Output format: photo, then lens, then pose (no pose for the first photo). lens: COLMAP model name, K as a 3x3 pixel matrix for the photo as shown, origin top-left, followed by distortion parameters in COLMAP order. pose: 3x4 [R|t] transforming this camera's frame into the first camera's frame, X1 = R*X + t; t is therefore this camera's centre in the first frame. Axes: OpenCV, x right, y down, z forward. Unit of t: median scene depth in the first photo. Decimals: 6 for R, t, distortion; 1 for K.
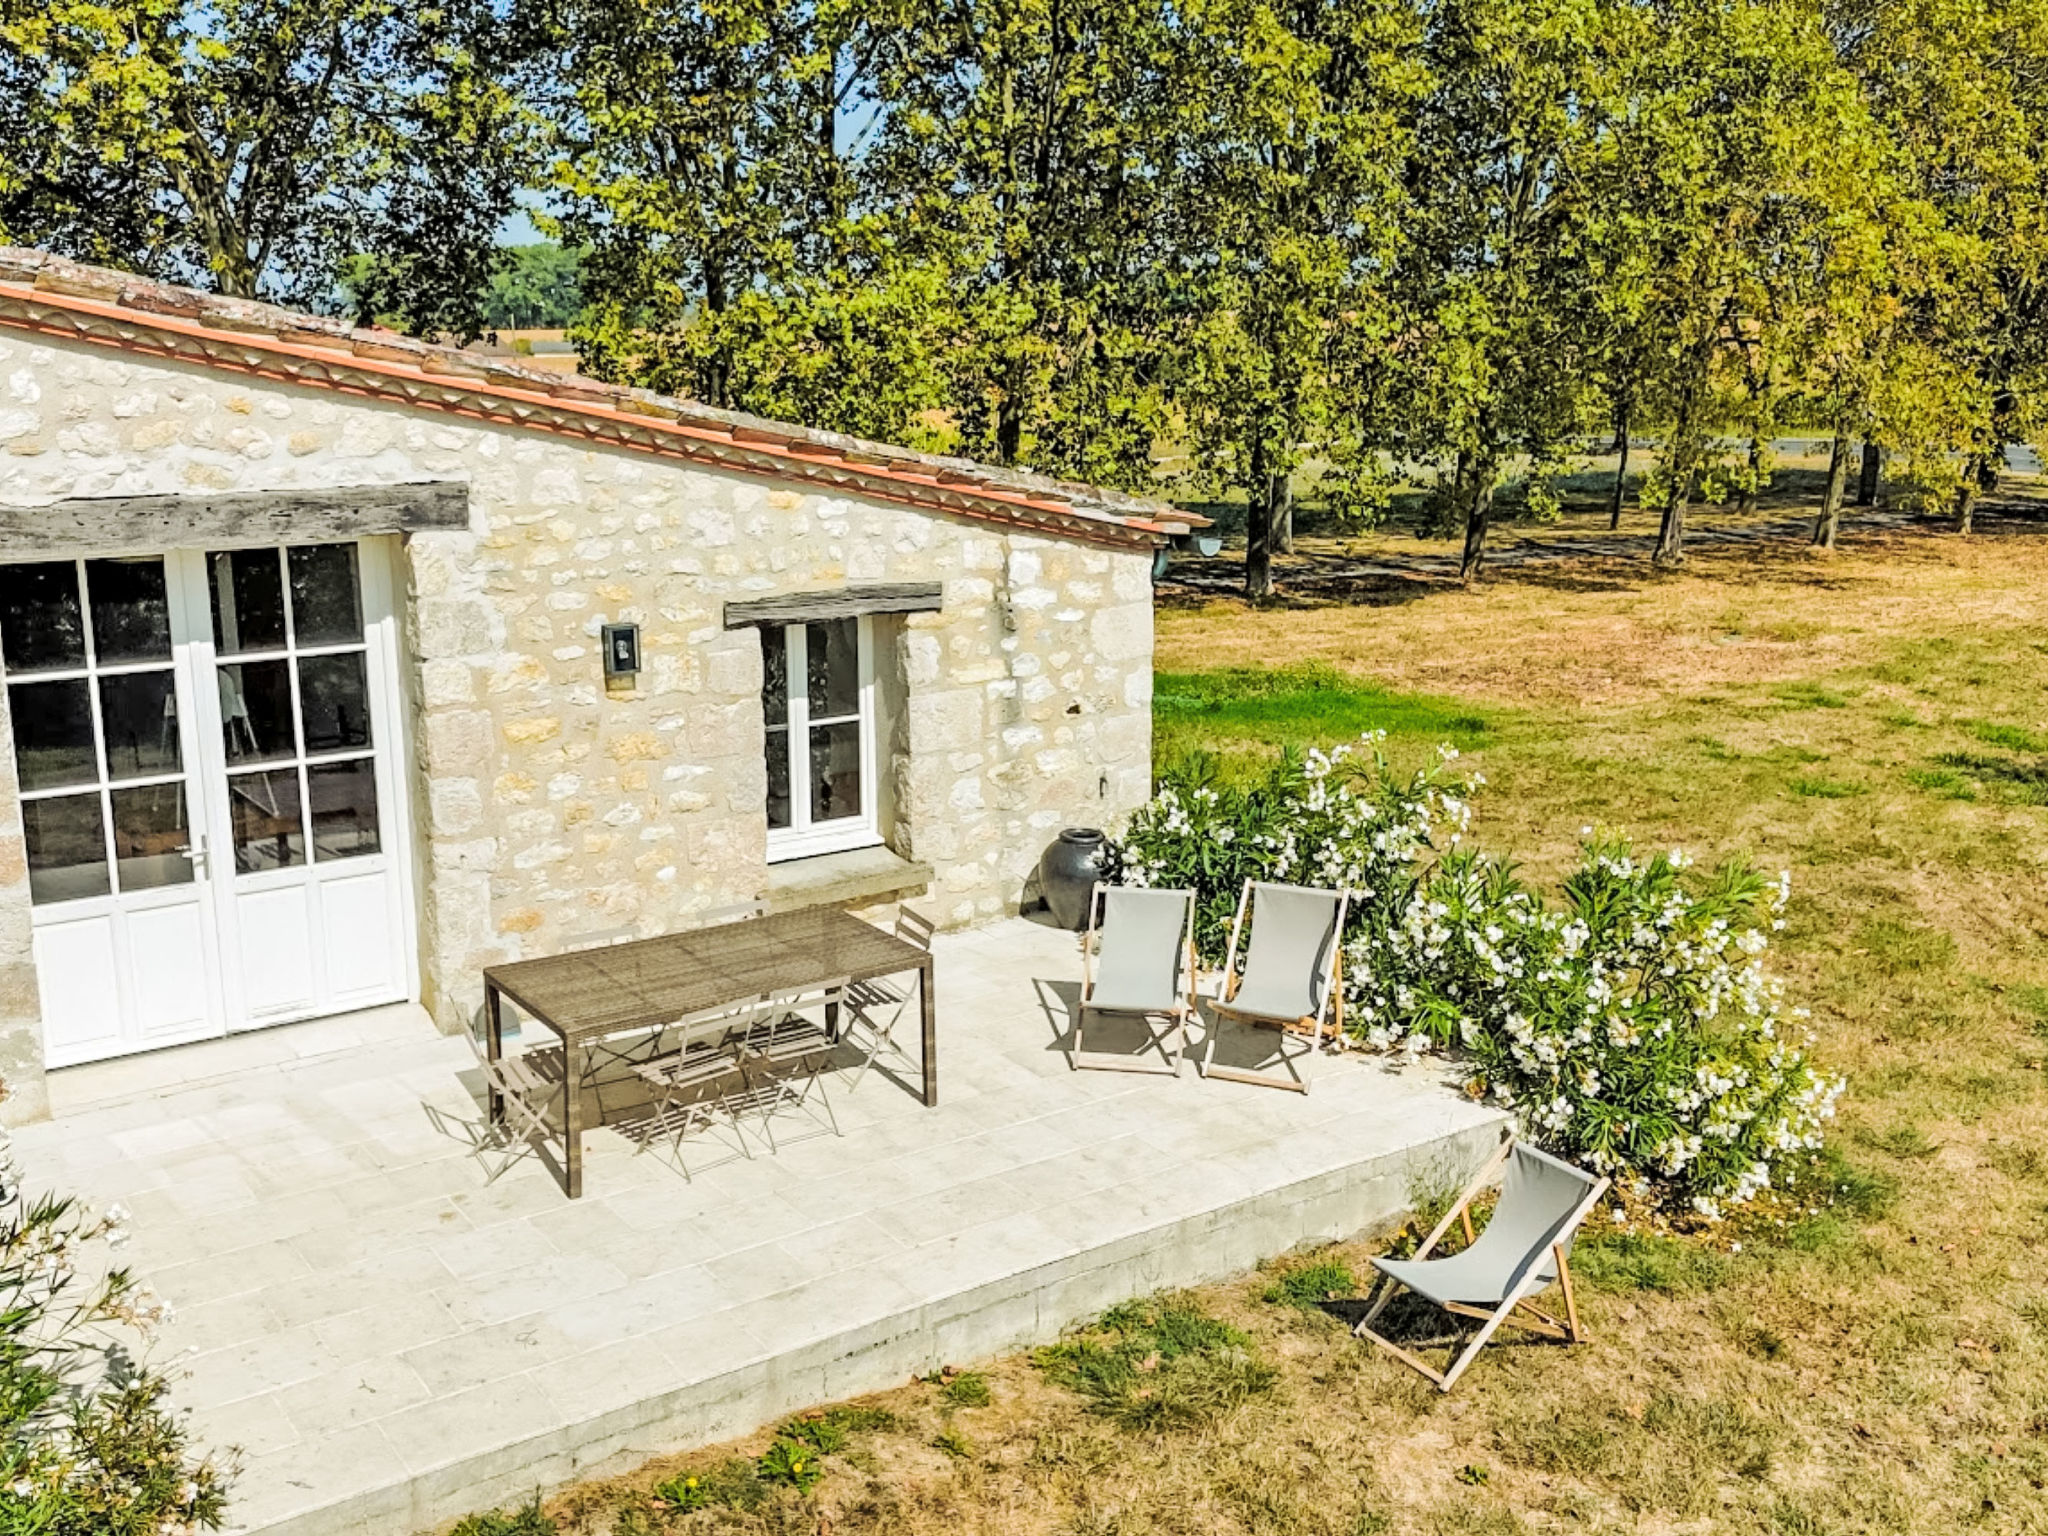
lens RADIAL K [[2010.2, 0, 1024.0], [0, 2010.2, 768.0], [0, 0, 1]] dist [0.128184, -0.272129]
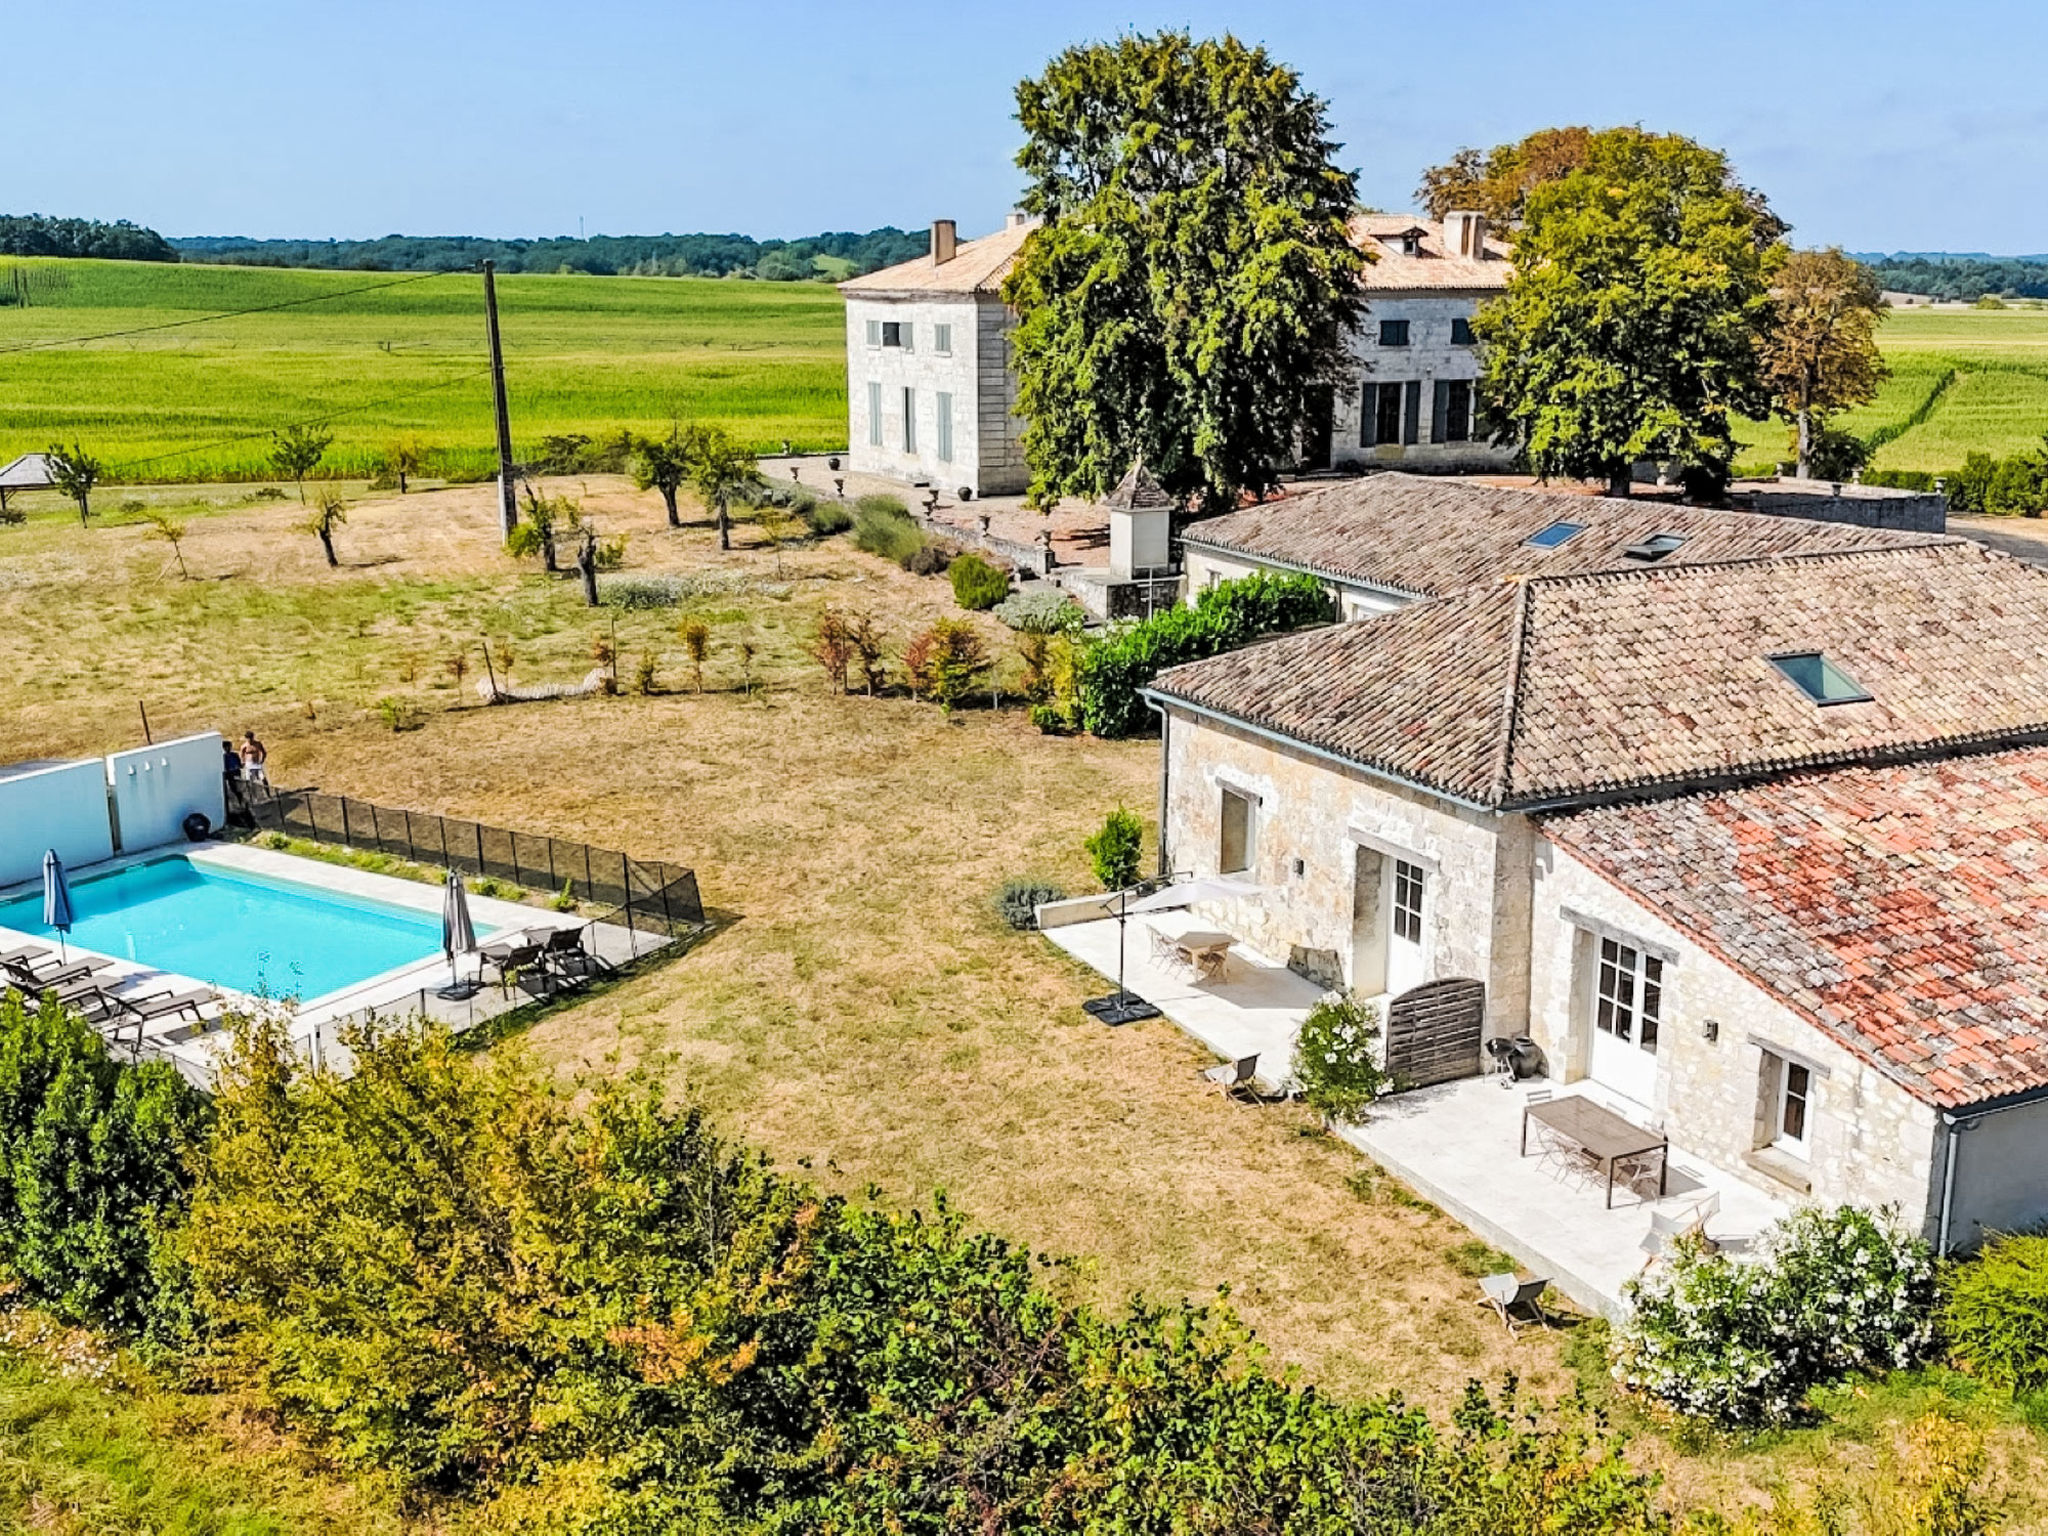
lens RADIAL K [[2010.2, 0, 1024.0], [0, 2010.2, 768.0], [0, 0, 1]] dist [0.128184, -0.272129]
pose [[-0.155494, 0.236317, -0.959154, 2.466277], [-0.218784, 0.938612, 0.266724, -0.916628], [0.963304, 0.251322, -0.094246, 0.318399]]
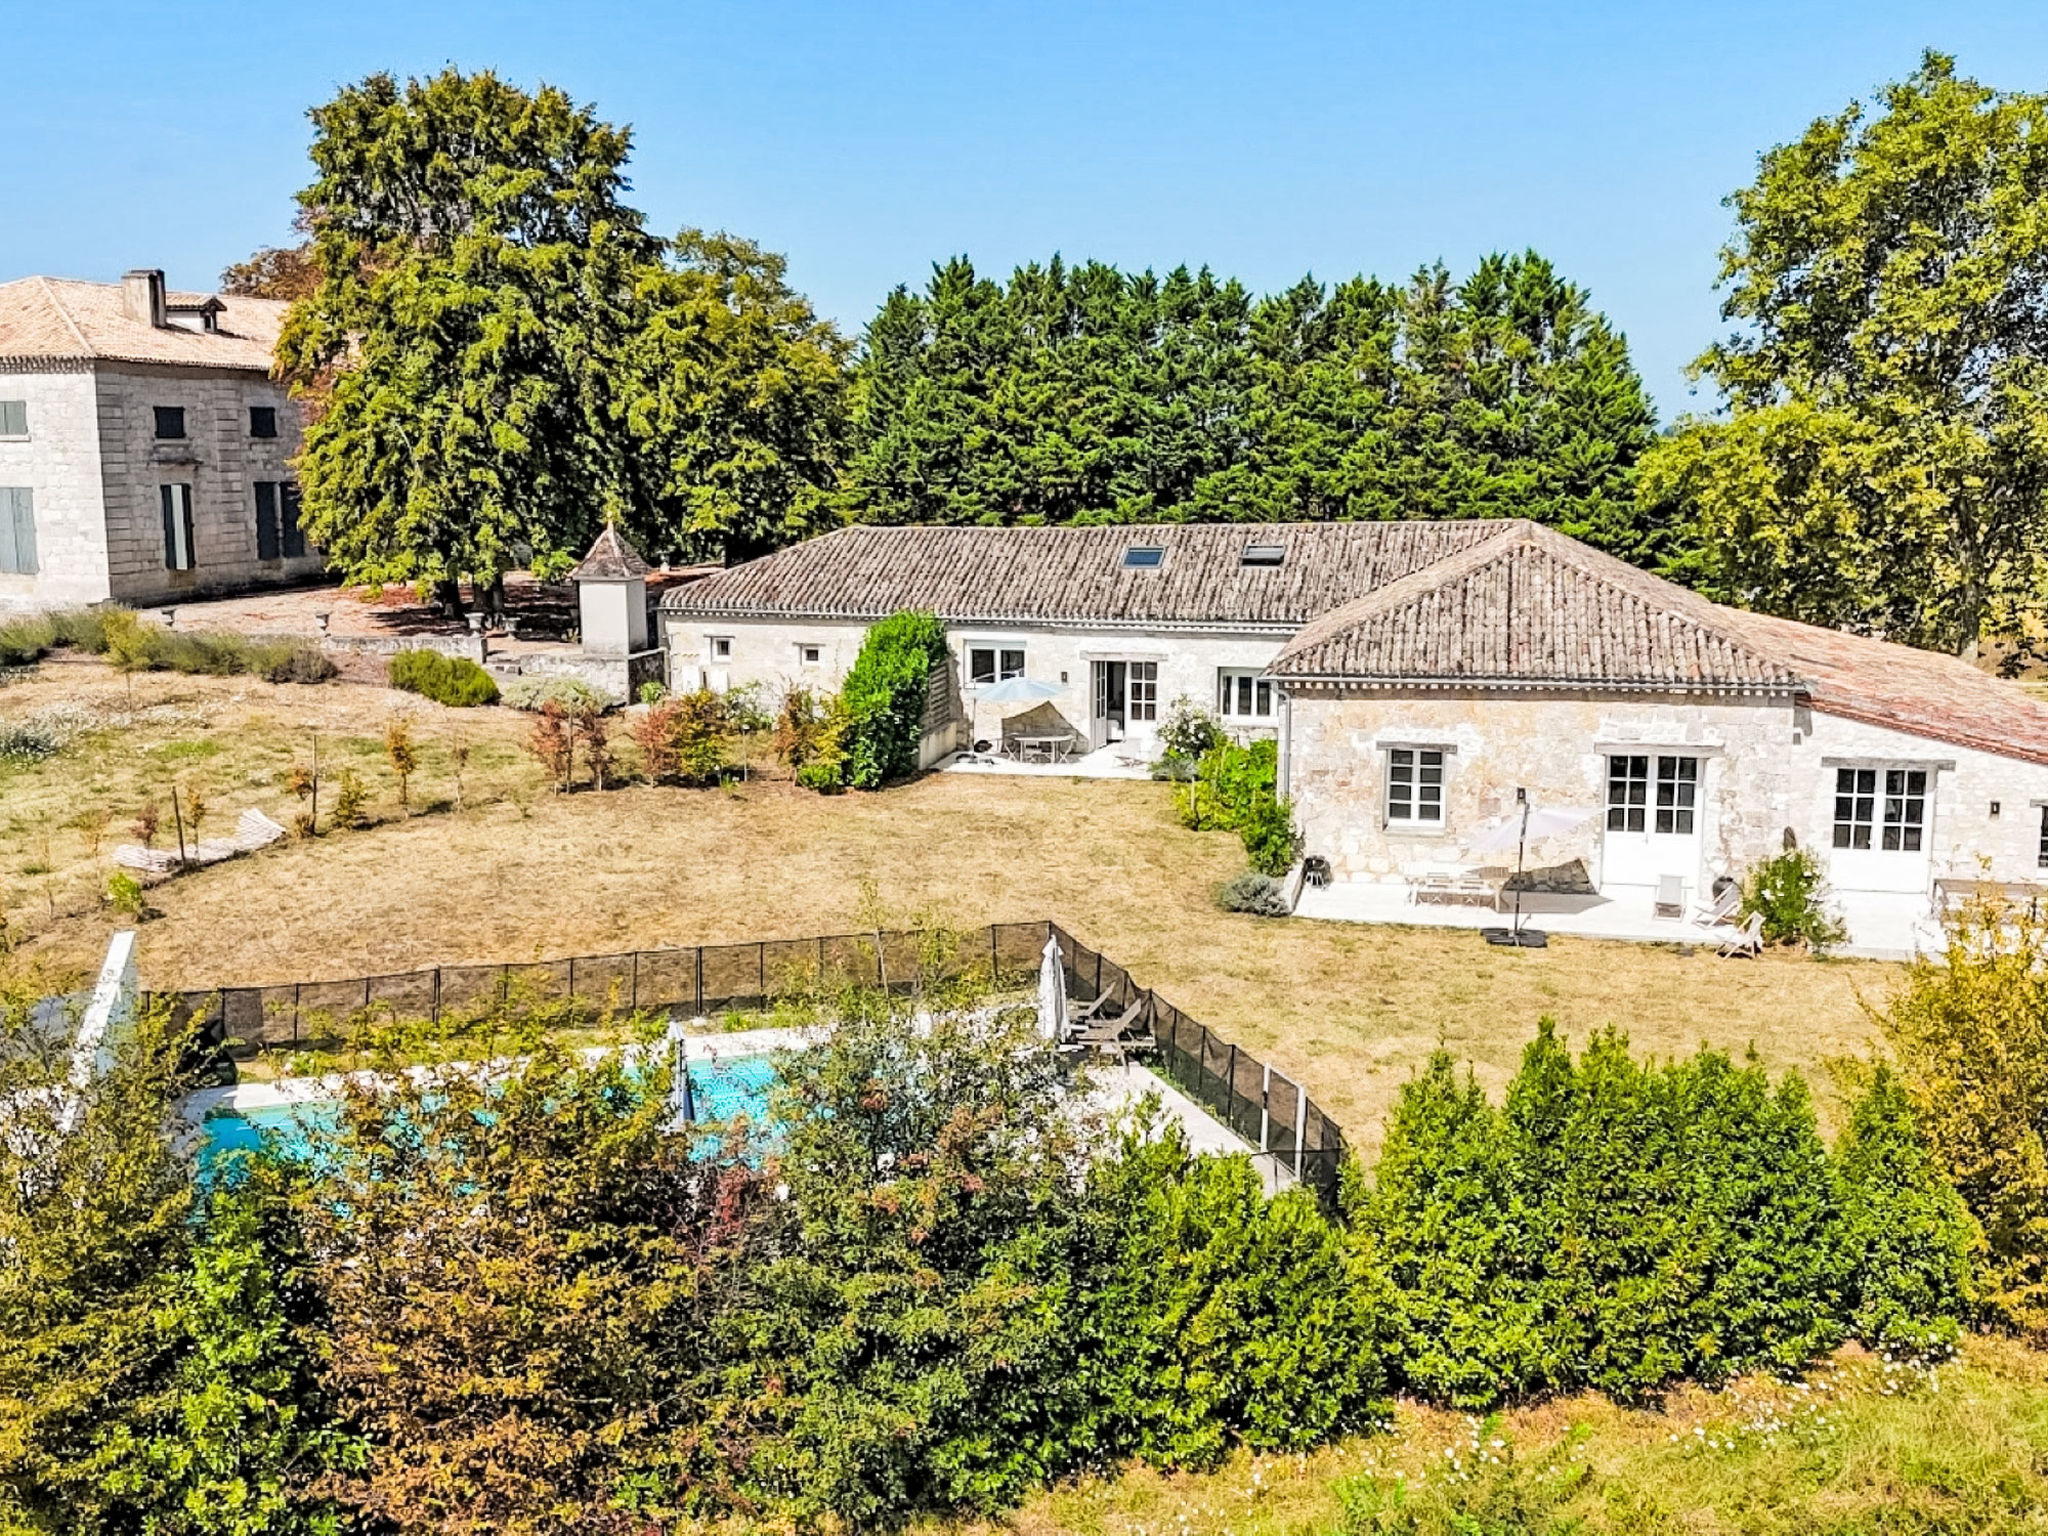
lens RADIAL K [[2010.2, 0, 1024.0], [0, 2010.2, 768.0], [0, 0, 1]] dist [0.128184, -0.272129]
pose [[0.675867, 0.117139, -0.727655, 1.347415], [-0.163646, 0.986496, 0.006807, 0.138573], [0.718626, 0.114477, 0.685909, -2.928587]]
